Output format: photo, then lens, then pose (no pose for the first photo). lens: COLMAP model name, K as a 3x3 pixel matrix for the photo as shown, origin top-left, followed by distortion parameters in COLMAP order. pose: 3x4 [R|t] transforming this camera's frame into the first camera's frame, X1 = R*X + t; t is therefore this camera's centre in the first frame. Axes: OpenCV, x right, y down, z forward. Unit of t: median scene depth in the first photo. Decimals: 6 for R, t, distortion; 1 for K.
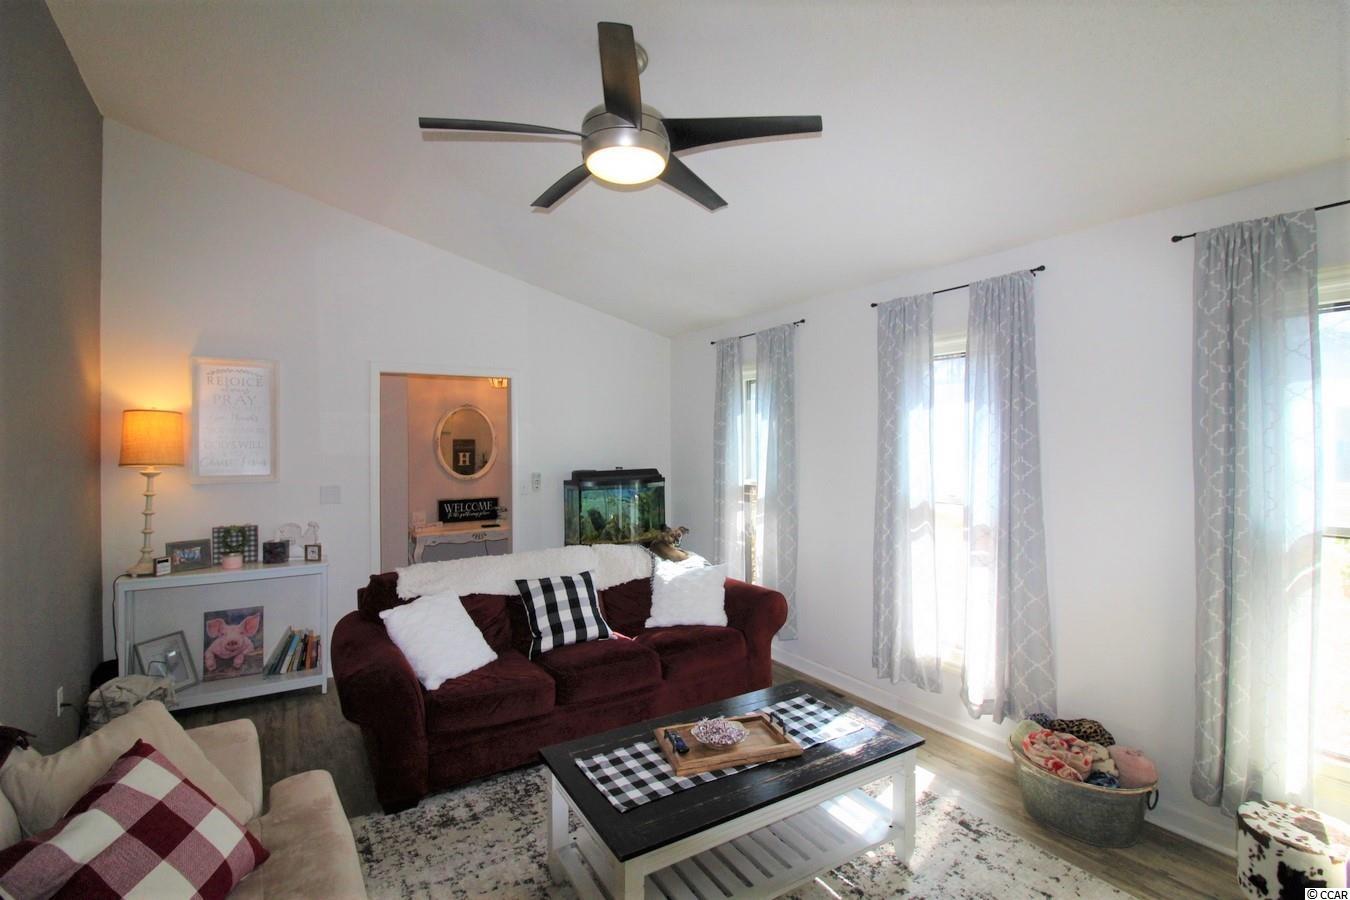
lens RADIAL K [[623.1, 0, 676.5], [0, 623.1, 445.4], [0, 0, 1]] dist [0.000943, -0.015023]
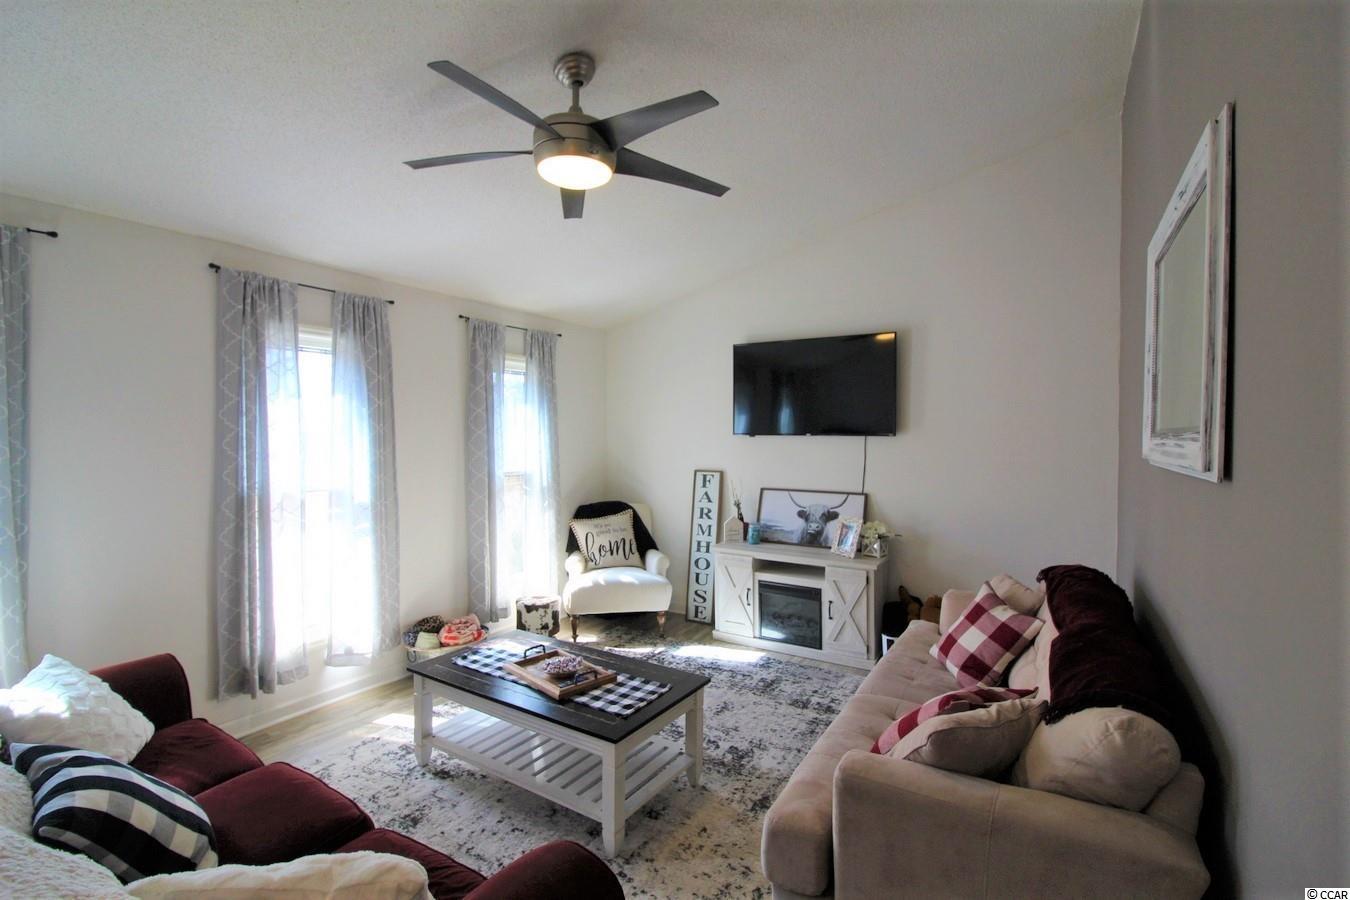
lens RADIAL K [[623.1, 0, 676.5], [0, 623.1, 445.4], [0, 0, 1]] dist [0.000943, -0.015023]
pose [[-0.449713, 0.013399, 0.893073, -0.959225], [0.030711, 0.999528, 0.000469, 0.043380], [-0.892645, 0.027638, -0.449912, 1.158648]]
